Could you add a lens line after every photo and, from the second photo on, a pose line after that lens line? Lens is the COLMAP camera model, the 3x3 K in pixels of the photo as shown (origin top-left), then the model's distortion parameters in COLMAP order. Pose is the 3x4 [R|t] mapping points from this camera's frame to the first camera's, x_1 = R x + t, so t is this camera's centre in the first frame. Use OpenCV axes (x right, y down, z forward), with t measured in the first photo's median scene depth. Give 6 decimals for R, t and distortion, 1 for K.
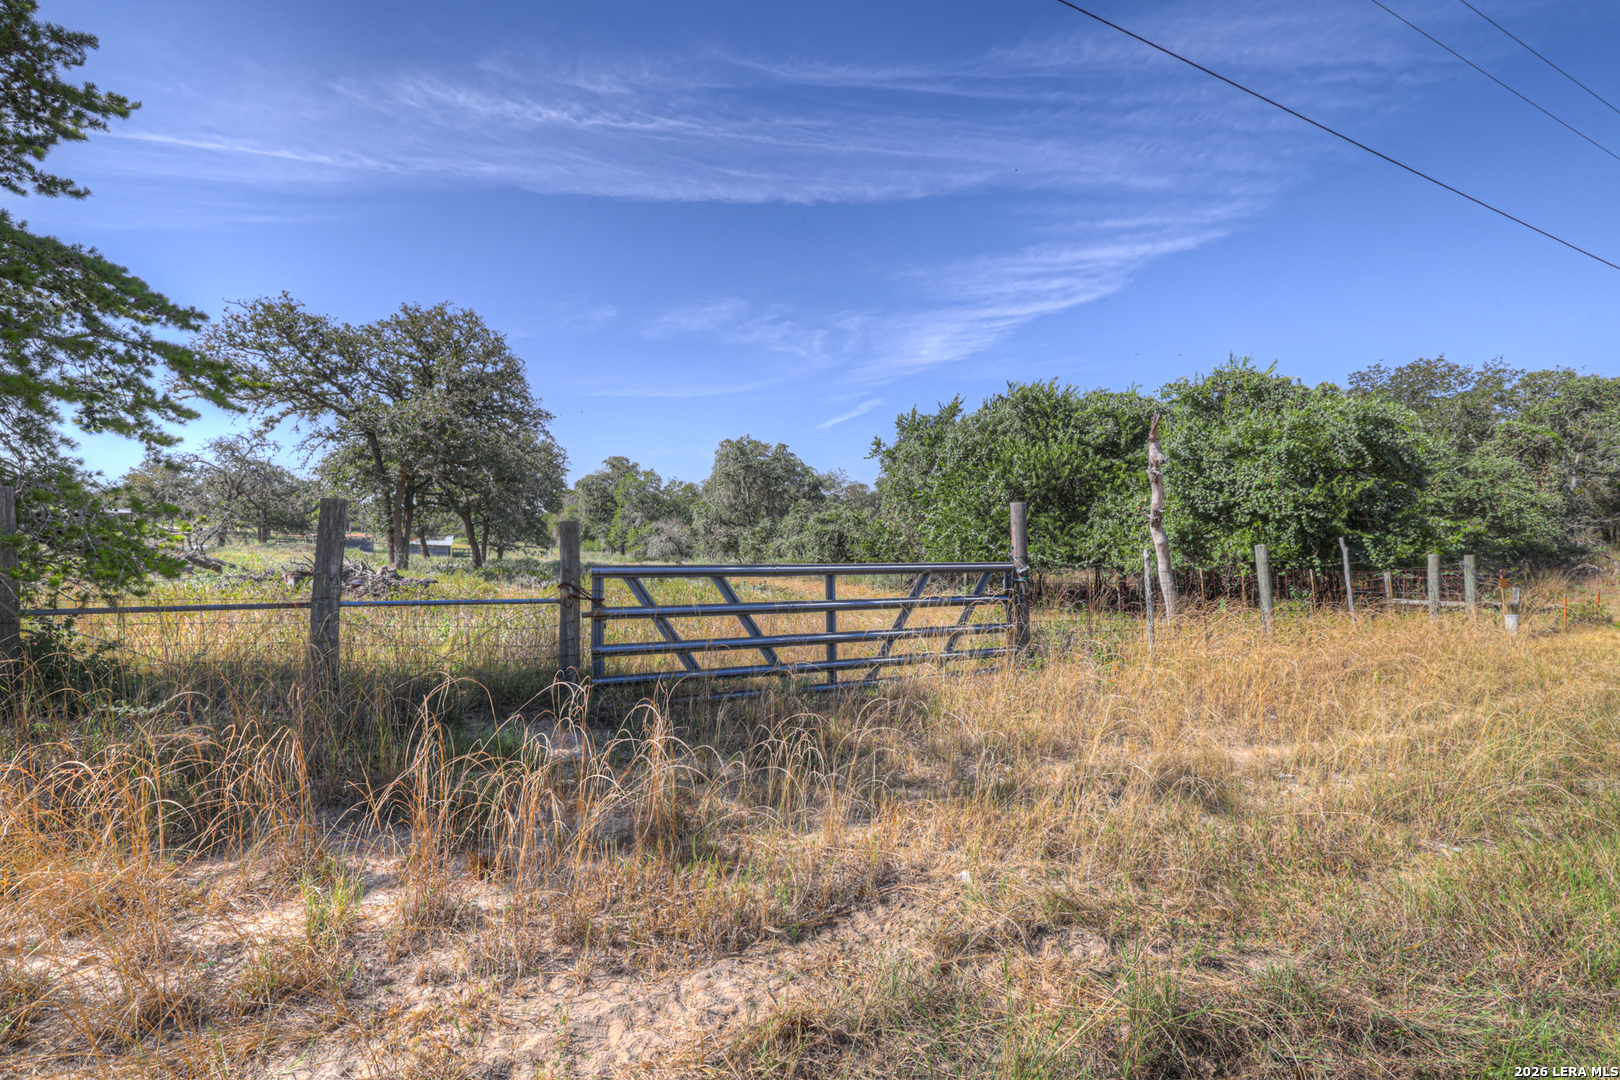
lens RADIAL K [[710.6, 0, 810.0], [0, 710.6, 540.0], [0, 0, 1]] dist [0.002496, 0.000241]
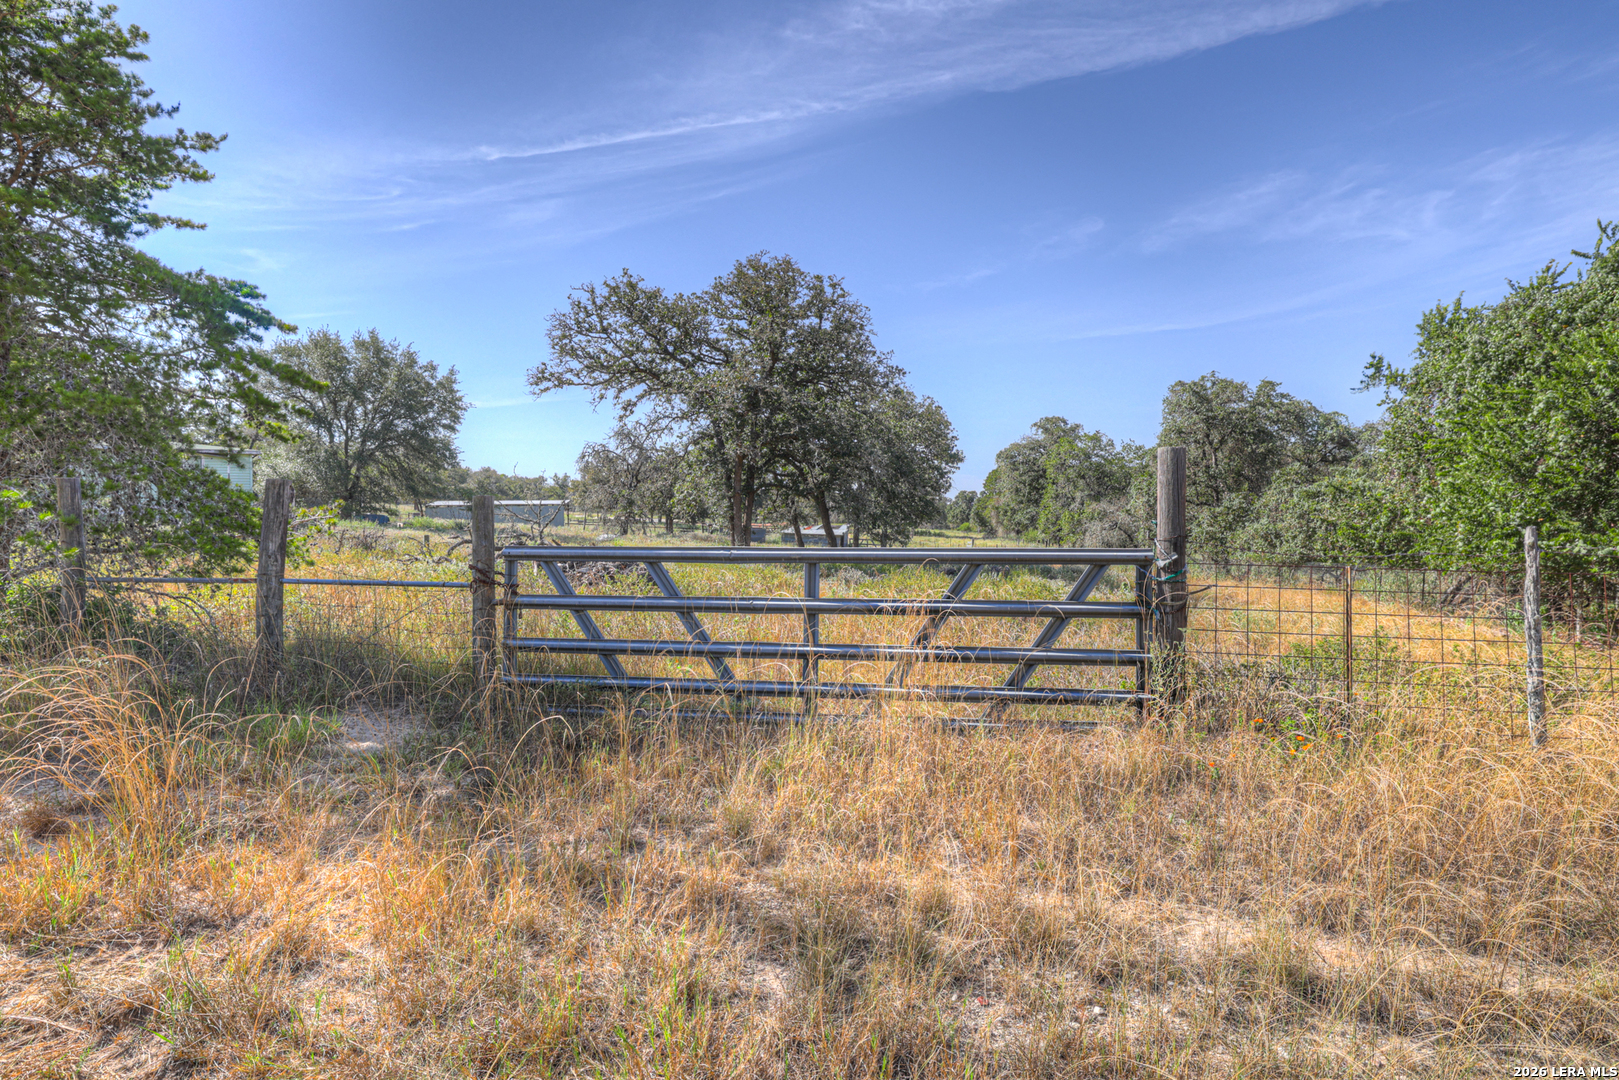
lens RADIAL K [[947.2, 0, 809.5], [0, 947.2, 540.0], [0, 0, 1]] dist [-0.064794, 0.084139]
pose [[0.839205, 0.000391, -0.543816, 0.098172], [0.005932, 0.999934, 0.009874, 0.003110], [0.543783, -0.011512, 0.839147, 0.037743]]
